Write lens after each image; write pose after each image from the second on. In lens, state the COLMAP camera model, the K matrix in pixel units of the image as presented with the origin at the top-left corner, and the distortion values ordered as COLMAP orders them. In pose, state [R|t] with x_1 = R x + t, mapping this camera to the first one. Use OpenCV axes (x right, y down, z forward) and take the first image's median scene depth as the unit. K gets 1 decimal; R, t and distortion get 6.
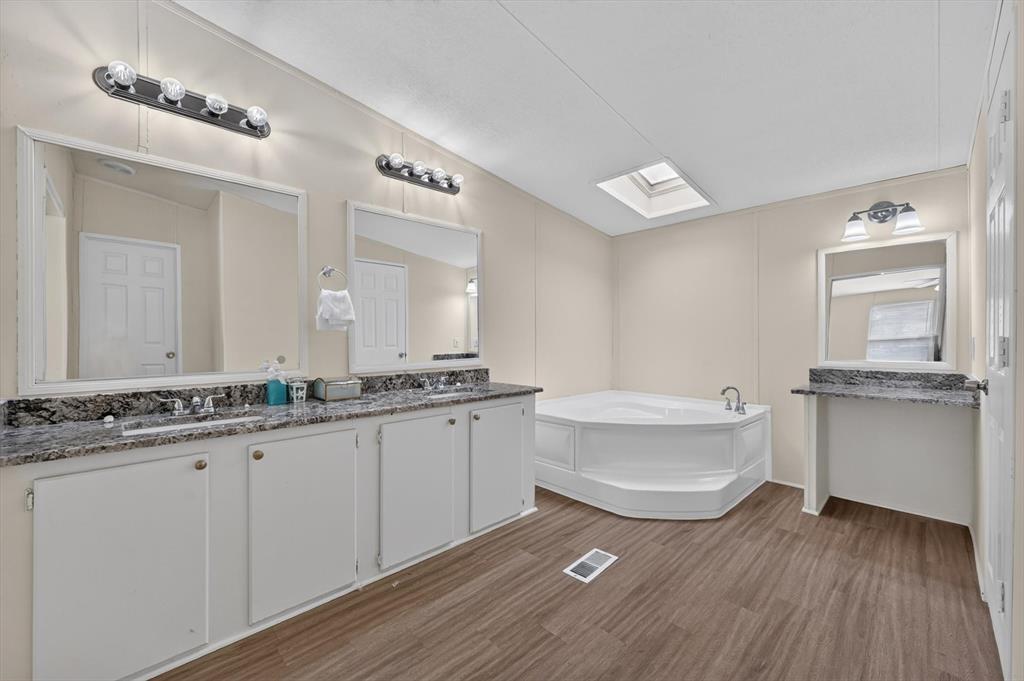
lens RADIAL K [[405.7, 0, 512.9], [0, 405.7, 337.0], [0, 0, 1]] dist [-0.000890, -0.000585]
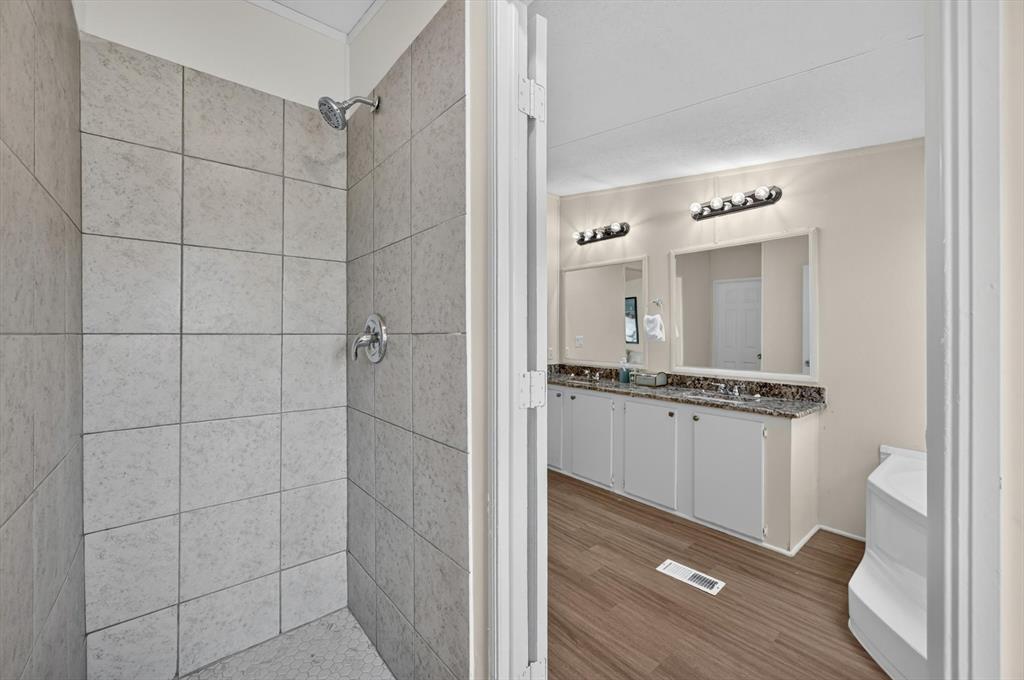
lens RADIAL K [[405.7, 0, 510.9], [0, 405.7, 332.9], [0, 0, 1]] dist [-0.000890, -0.000585]
pose [[-0.063046, 0.001054, -0.998010, 0.942736], [-0.007257, 0.999973, 0.001514, -0.038260], [0.997984, 0.007338, -0.063037, 0.463354]]
